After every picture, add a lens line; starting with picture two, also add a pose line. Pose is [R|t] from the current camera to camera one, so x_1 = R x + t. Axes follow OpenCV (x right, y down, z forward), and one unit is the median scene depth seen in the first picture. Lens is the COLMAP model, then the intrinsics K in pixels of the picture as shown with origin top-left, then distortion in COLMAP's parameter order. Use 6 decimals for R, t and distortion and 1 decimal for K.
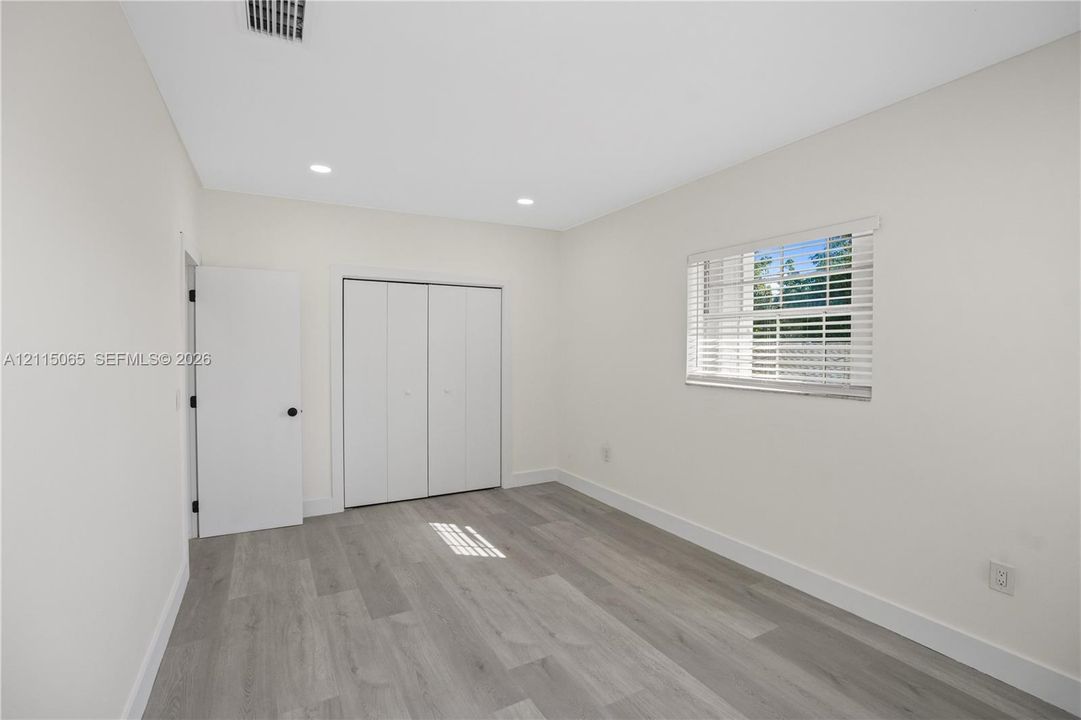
lens RADIAL K [[505.8, 0, 542.3], [0, 505.8, 348.2], [0, 0, 1]] dist [-0.017051, 0.000802]
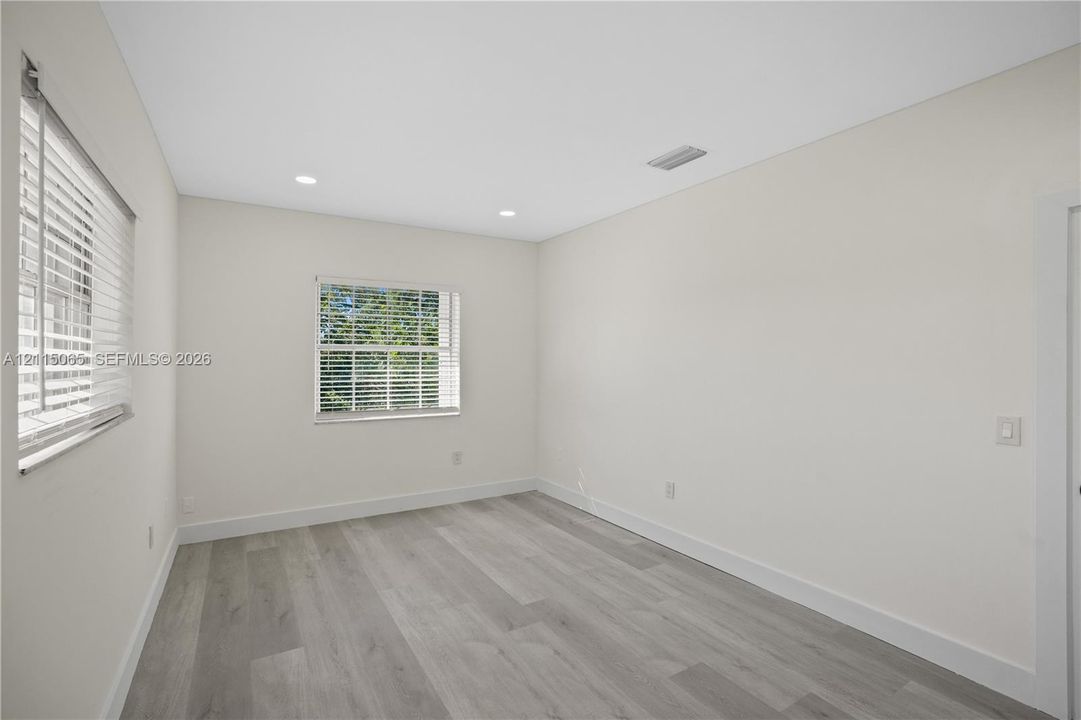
lens RADIAL K [[505.8, 0, 542.3], [0, 505.8, 348.2], [0, 0, 1]] dist [-0.017051, 0.000802]
pose [[-0.999223, -0.005811, -0.038972, -0.019698], [-0.005195, 0.999861, -0.015872, -0.001599], [0.039059, -0.015657, -0.999114, 2.114316]]
